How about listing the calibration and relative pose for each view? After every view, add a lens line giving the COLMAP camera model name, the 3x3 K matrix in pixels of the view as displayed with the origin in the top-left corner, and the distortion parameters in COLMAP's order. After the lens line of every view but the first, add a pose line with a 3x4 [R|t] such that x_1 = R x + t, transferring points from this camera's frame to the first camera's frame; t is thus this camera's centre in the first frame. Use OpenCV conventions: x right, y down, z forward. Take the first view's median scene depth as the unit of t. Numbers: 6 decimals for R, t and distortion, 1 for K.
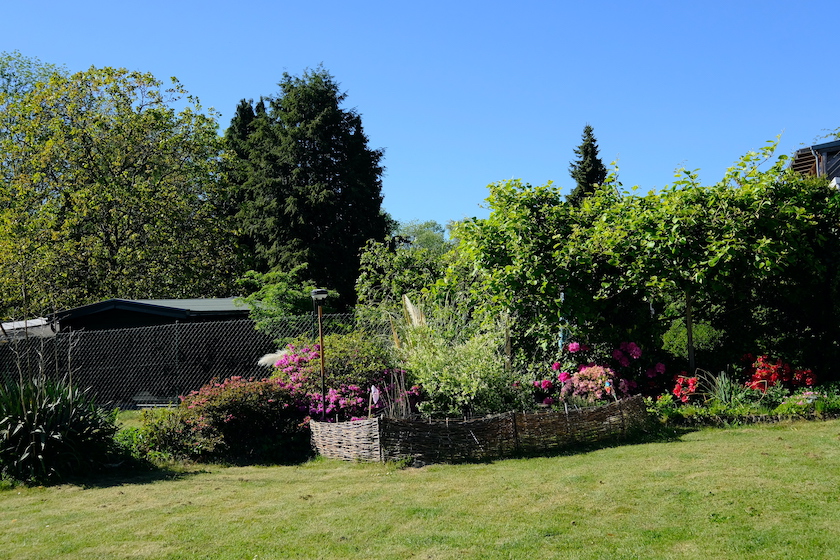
lens RADIAL K [[849.1, 0, 419.6], [0, 849.1, 316.6], [0, 0, 1]] dist [0.040215, -0.117825]
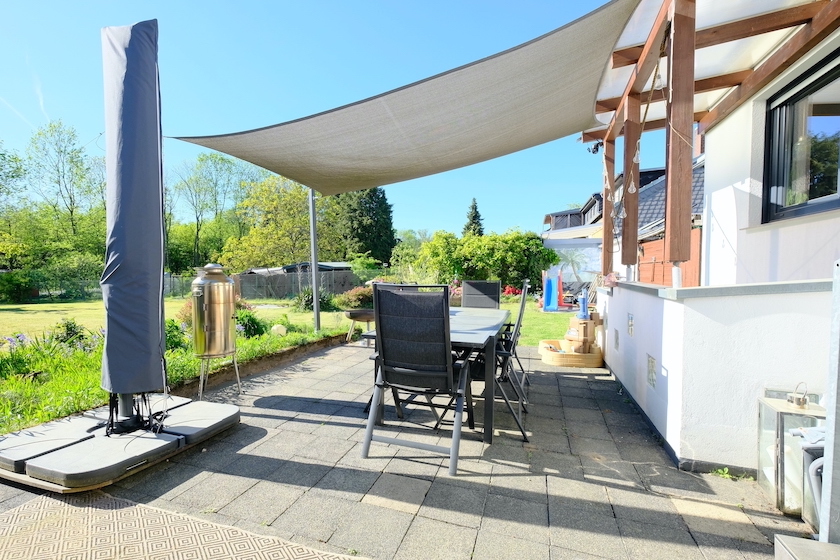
lens RADIAL K [[367.7, 0, 410.0], [0, 367.7, 280.1], [0, 0, 1]] dist [-0.000235, 0.000177]
pose [[0.999408, 0.029458, 0.017766, -0.031794], [-0.029949, 0.999159, 0.028024, -0.006180], [-0.016926, -0.028540, 0.999449, -0.471650]]
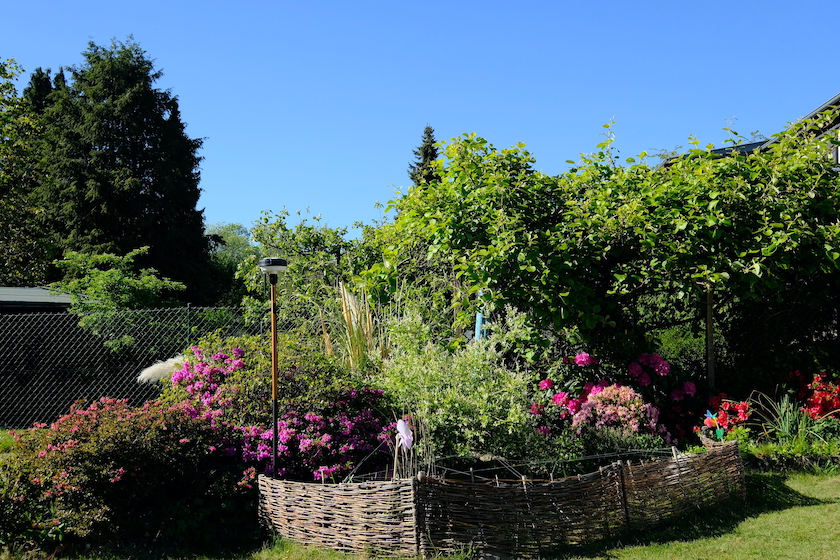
lens RADIAL K [[849.1, 0, 419.6], [0, 849.1, 316.6], [0, 0, 1]] dist [0.040215, -0.117825]
pose [[0.971895, 0.028878, 0.233639, -0.125569], [-0.026427, 0.999558, -0.013616, 0.012776], [-0.233928, 0.007059, 0.972228, 0.308134]]
